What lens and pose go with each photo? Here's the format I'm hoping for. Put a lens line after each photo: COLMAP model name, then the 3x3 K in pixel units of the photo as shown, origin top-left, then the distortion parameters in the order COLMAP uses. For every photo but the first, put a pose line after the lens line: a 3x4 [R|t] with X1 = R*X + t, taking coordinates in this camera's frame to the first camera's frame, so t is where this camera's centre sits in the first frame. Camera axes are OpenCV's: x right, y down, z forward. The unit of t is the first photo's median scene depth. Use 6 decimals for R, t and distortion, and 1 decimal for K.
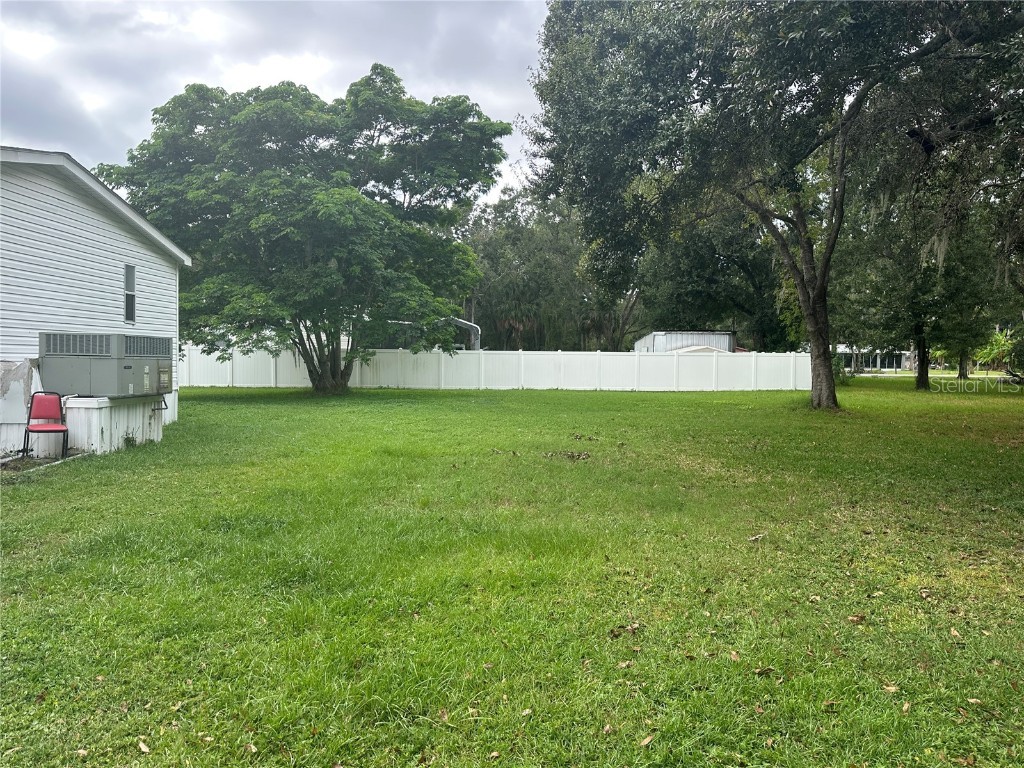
lens RADIAL K [[700.0, 0, 512.0], [0, 700.0, 384.0], [0, 0, 1]] dist [0.100906, -0.142508]
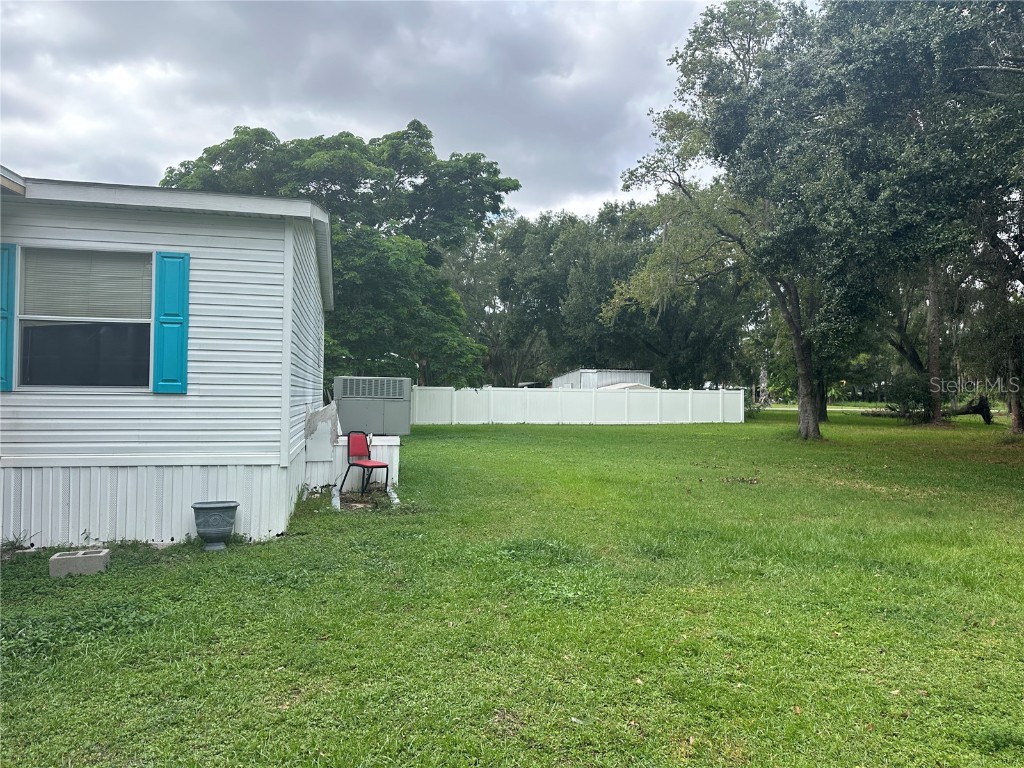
lens RADIAL K [[700.0, 0, 512.0], [0, 700.0, 384.0], [0, 0, 1]] dist [0.100906, -0.142508]
pose [[0.973880, 0.005203, 0.227005, -0.260806], [0.005531, 0.998897, -0.046626, -0.003972], [-0.226997, 0.046664, 0.972777, -0.045651]]
